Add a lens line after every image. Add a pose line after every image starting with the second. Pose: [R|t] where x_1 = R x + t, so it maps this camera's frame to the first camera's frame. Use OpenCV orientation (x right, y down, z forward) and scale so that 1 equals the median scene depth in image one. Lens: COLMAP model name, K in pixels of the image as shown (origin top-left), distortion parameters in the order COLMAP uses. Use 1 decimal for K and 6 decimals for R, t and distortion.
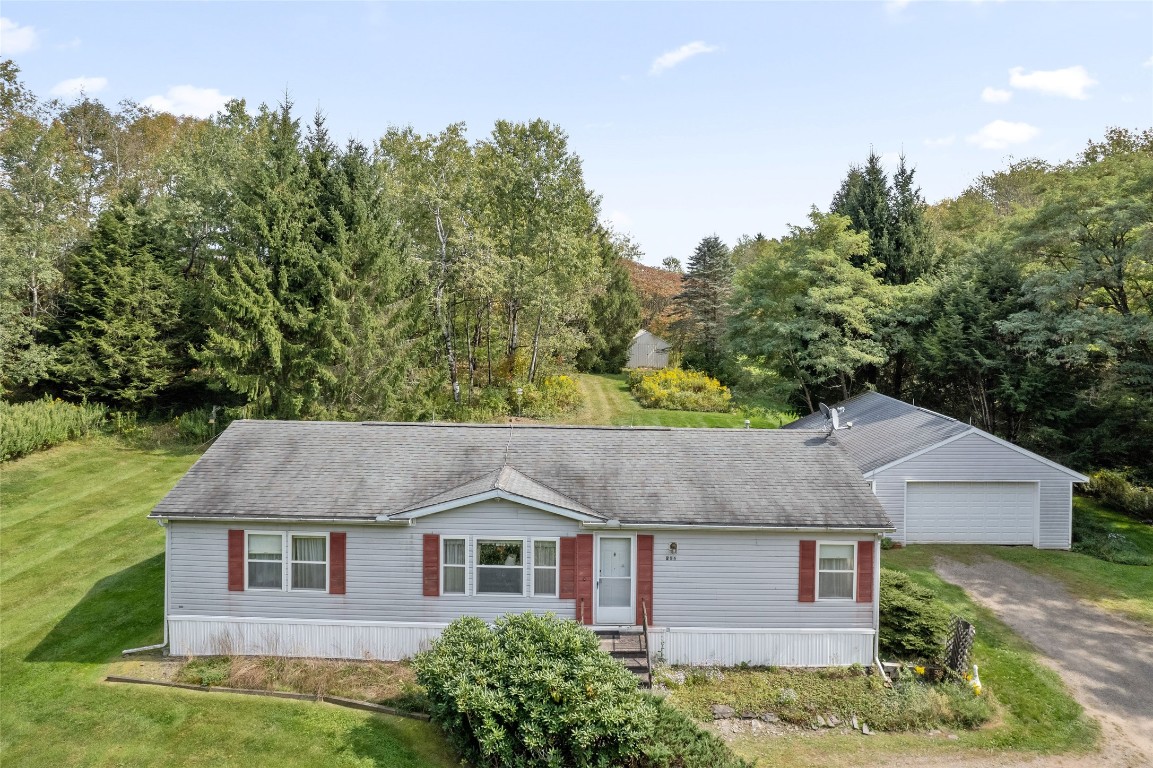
lens RADIAL K [[765.5, 0, 581.6], [0, 765.5, 292.4], [0, 0, 1]] dist [-0.072331, 0.053233]
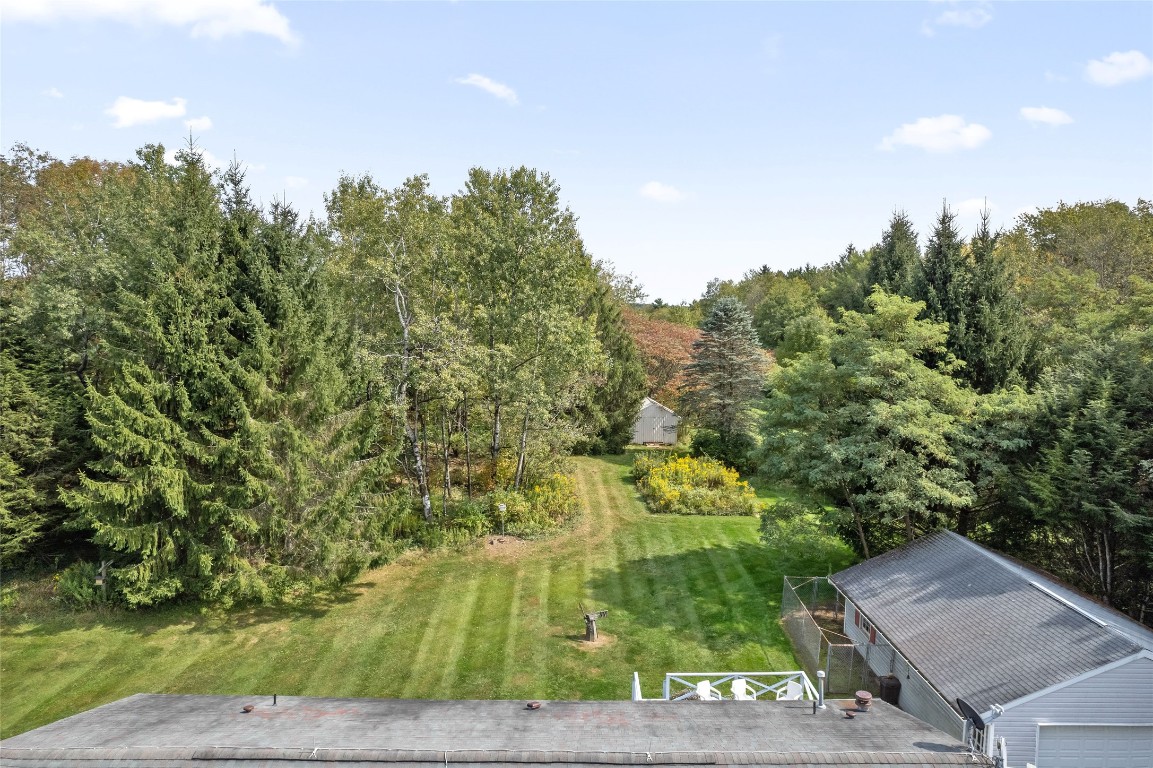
lens RADIAL K [[729.2, 0, 576.5], [0, 729.2, 384.0], [0, 0, 1]] dist [-0.070225, 0.070914]
pose [[0.999925, -0.006378, -0.010466, 0.009598], [0.007408, 0.994814, 0.101443, -0.098827], [0.009765, -0.101513, 0.994786, 0.278681]]
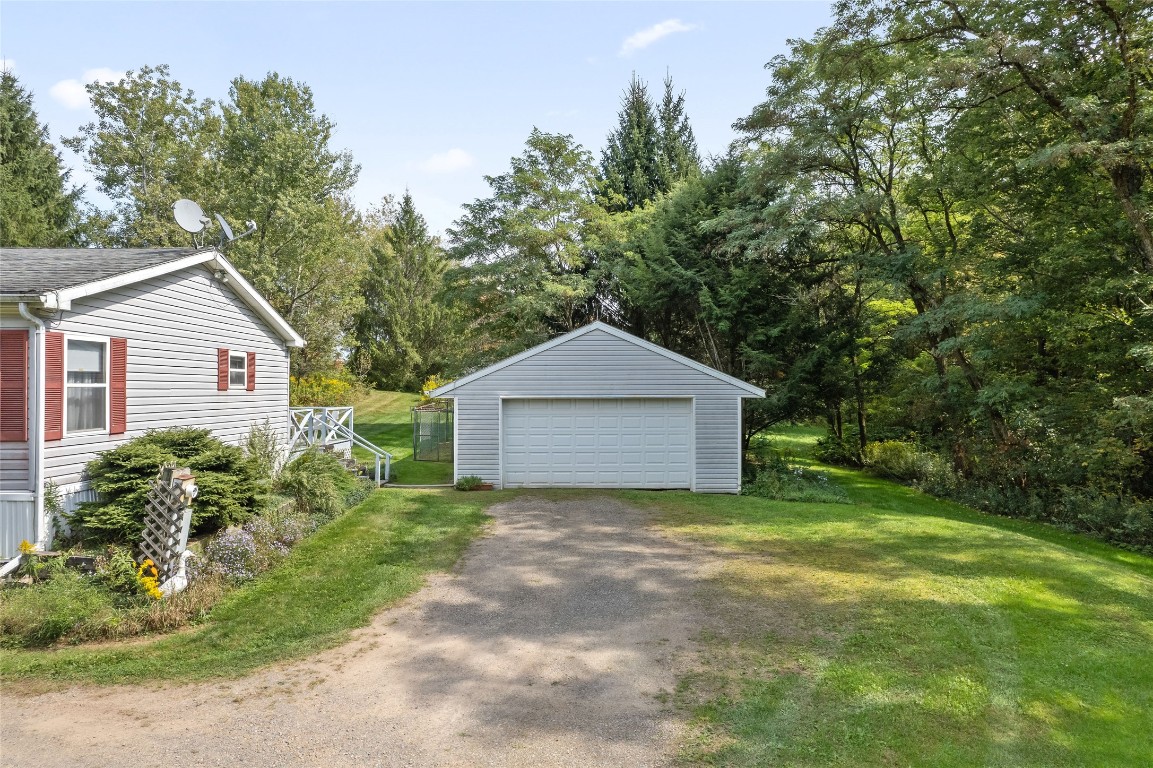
lens RADIAL K [[740.6, 0, 581.9], [0, 740.6, 380.9], [0, 0, 1]] dist [-0.081439, 0.074144]
pose [[0.999858, -0.016657, -0.002398, 0.370180], [0.016630, 0.999804, -0.010702, 0.177309], [0.002576, 0.010660, 0.999940, 0.221461]]
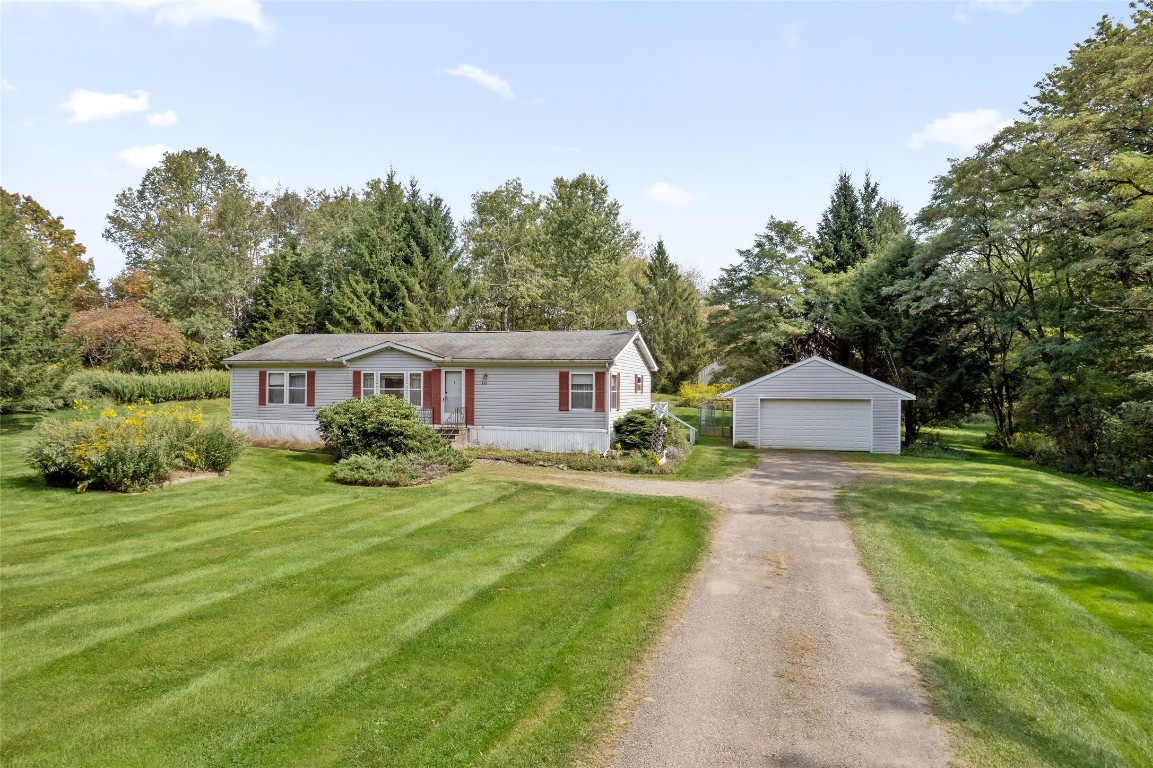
lens RADIAL K [[740.6, 0, 581.9], [0, 740.6, 380.9], [0, 0, 1]] dist [-0.081439, 0.074144]
pose [[0.959970, -0.010336, -0.279911, 0.357313], [0.006454, 0.999870, -0.014787, 0.173083], [0.280028, 0.012388, 0.959912, -0.218567]]
